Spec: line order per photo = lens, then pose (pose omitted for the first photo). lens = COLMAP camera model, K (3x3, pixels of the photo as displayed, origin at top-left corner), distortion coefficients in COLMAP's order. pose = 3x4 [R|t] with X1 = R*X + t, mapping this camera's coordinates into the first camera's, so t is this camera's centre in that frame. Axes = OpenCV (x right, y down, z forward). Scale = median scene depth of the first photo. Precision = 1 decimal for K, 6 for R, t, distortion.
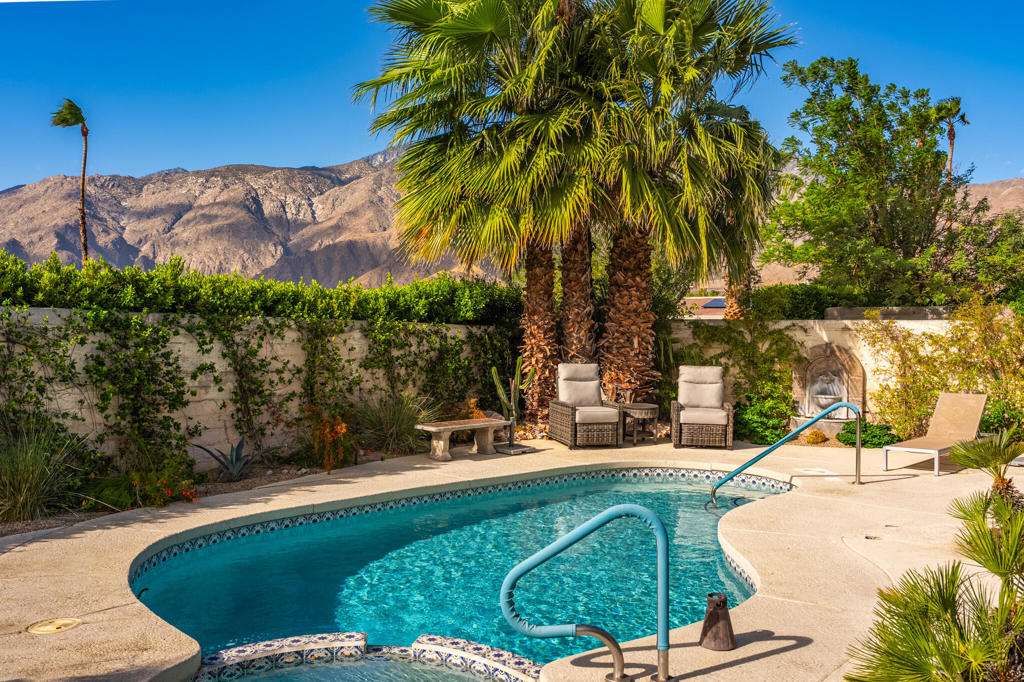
lens RADIAL K [[891.0, 0, 512.0], [0, 891.0, 341.0], [0, 0, 1]] dist [-0.015038, -0.004713]
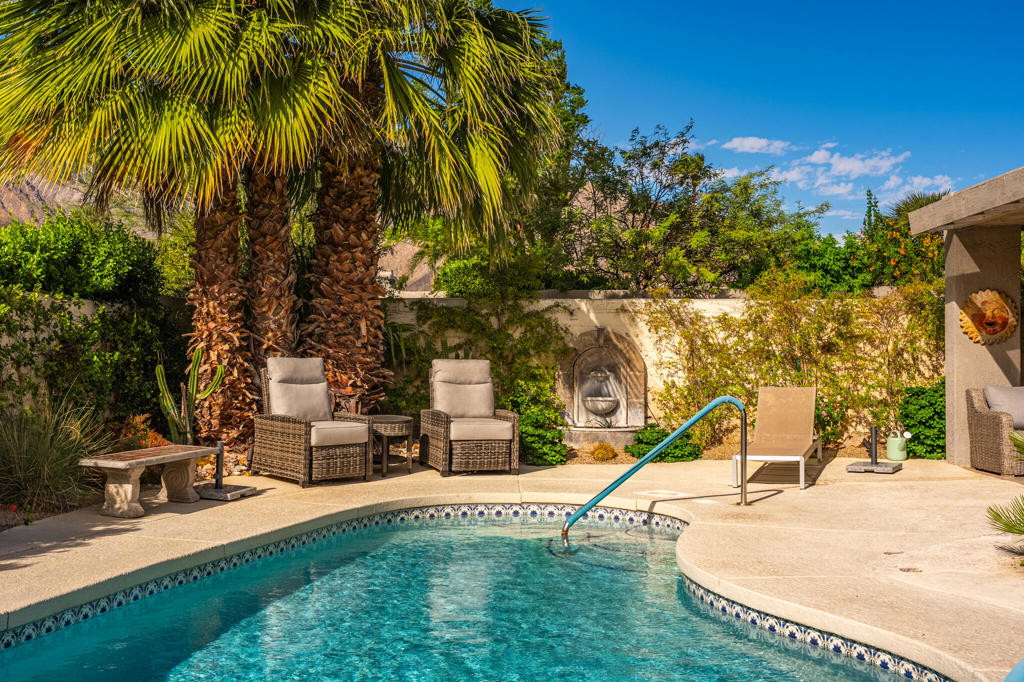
lens RADIAL K [[1133.0, 0, 512.0], [0, 1133.0, 341.0], [0, 0, 1]] dist [0.005331, -0.005768]
pose [[0.894175, -0.005094, 0.447688, -0.167988], [0.010949, 0.999885, -0.010492, 0.025374], [-0.447583, 0.014284, 0.894128, 0.192372]]
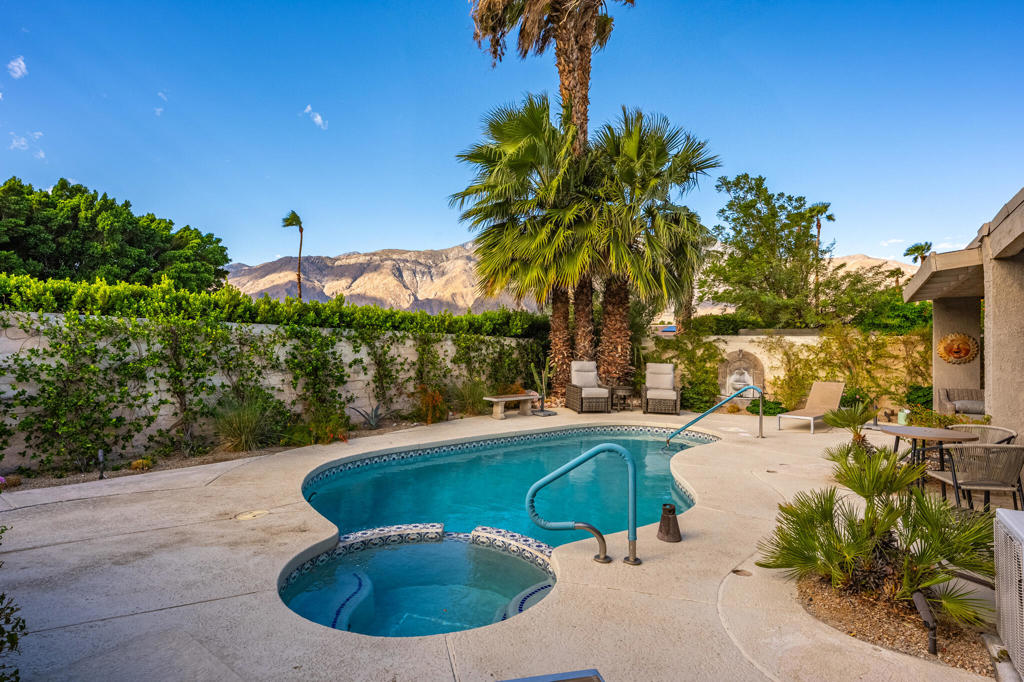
lens RADIAL K [[529.4, 0, 512.0], [0, 529.4, 341.0], [0, 0, 1]] dist [0.001629, 0.000356]
pose [[0.997826, 0.004250, -0.065760, 0.007231], [-0.005452, 0.999821, -0.018108, 0.006792], [0.065671, 0.018427, 0.997671, 0.021960]]
